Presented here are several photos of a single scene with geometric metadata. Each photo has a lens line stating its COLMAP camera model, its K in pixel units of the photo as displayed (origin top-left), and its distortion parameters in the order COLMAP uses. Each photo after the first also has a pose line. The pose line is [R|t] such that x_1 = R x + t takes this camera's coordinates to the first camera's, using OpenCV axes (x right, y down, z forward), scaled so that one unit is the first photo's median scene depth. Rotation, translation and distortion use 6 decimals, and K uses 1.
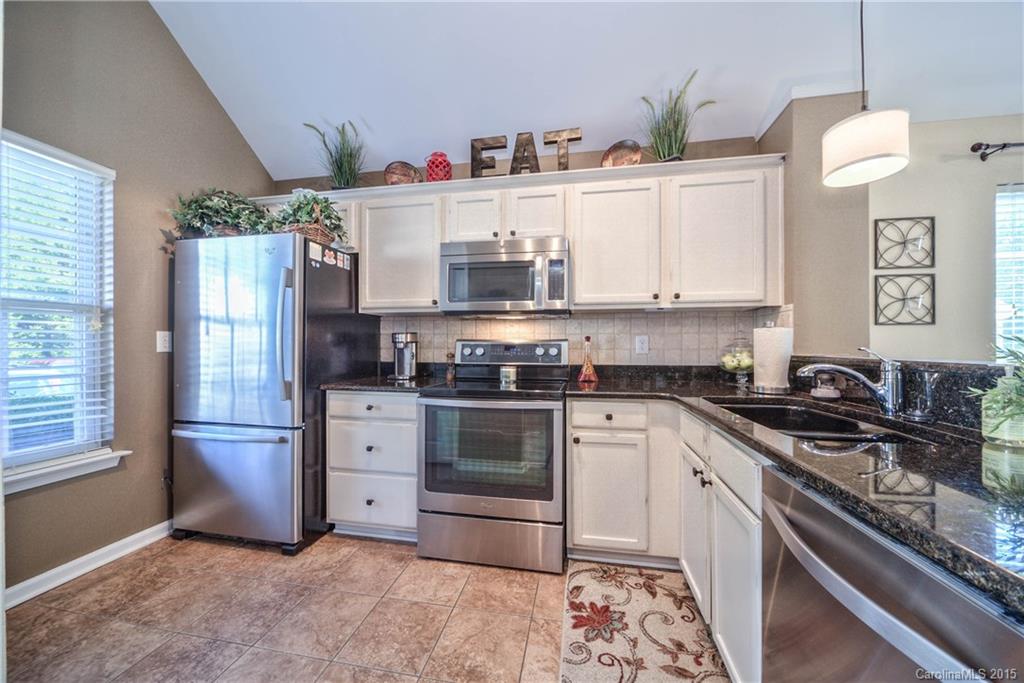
lens RADIAL K [[354.9, 0, 517.3], [0, 354.9, 346.0], [0, 0, 1]] dist [-0.013079, 0.002012]
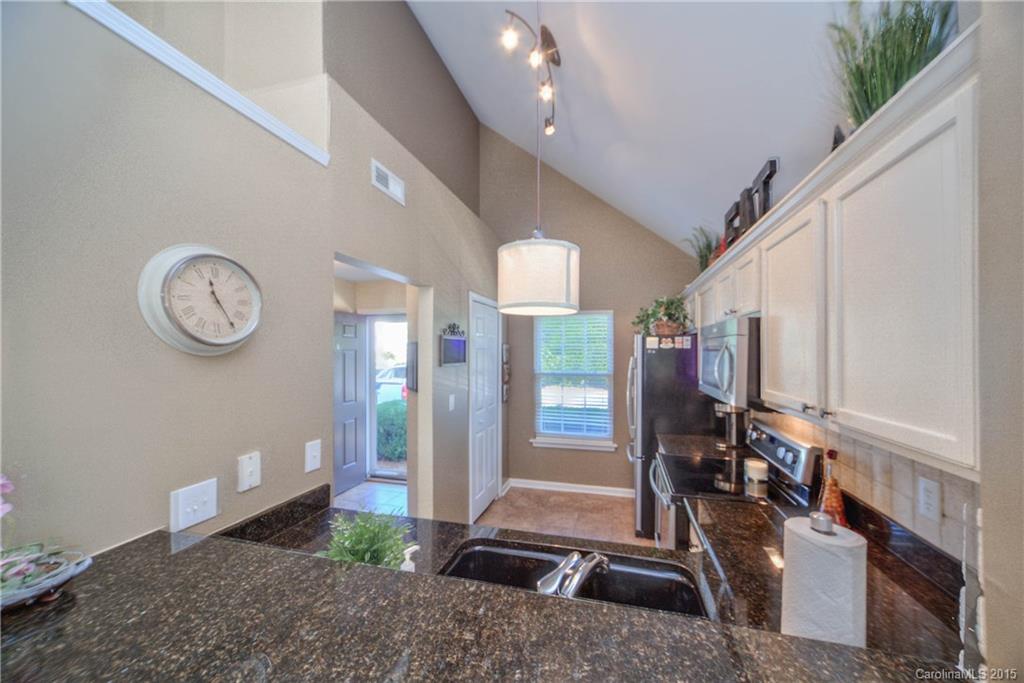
lens RADIAL K [[354.9, 0, 517.3], [0, 354.9, 346.0], [0, 0, 1]] dist [-0.013079, 0.002012]
pose [[-0.072792, -0.024034, -0.997058, 0.958077], [-0.003727, 0.999709, -0.023826, -0.215934], [0.997340, 0.001982, -0.072860, 0.542194]]
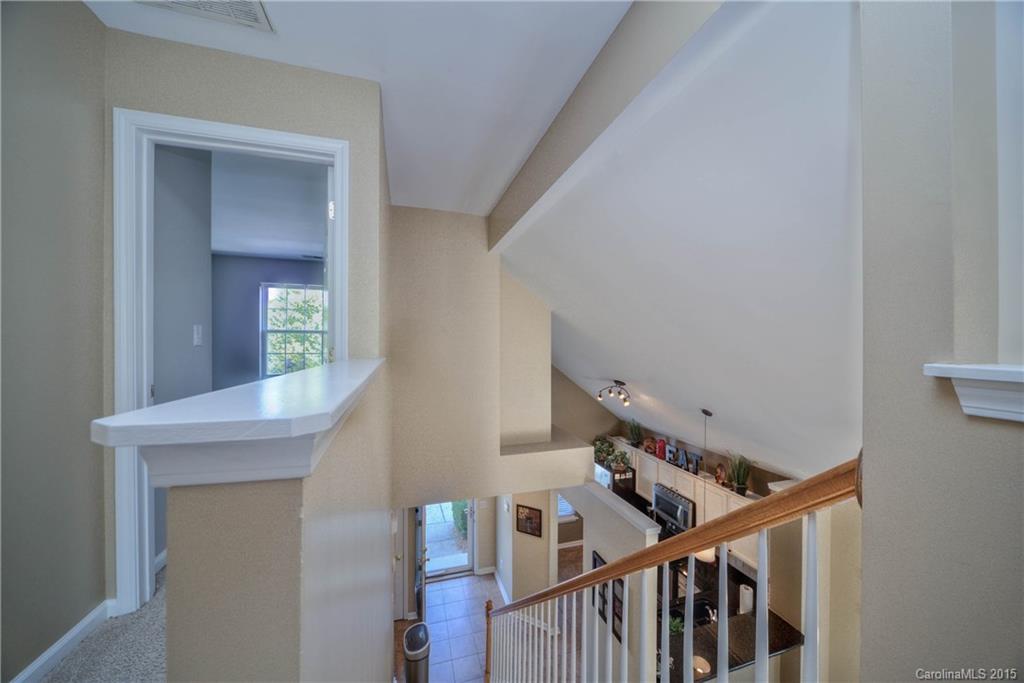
lens RADIAL K [[354.9, 0, 517.3], [0, 354.9, 346.0], [0, 0, 1]] dist [-0.013079, 0.002012]
pose [[0.456556, 0.002965, -0.889690, 1.785648], [-0.003286, 0.999993, 0.001646, -1.414141], [0.889688, 0.002172, 0.456563, -1.199378]]
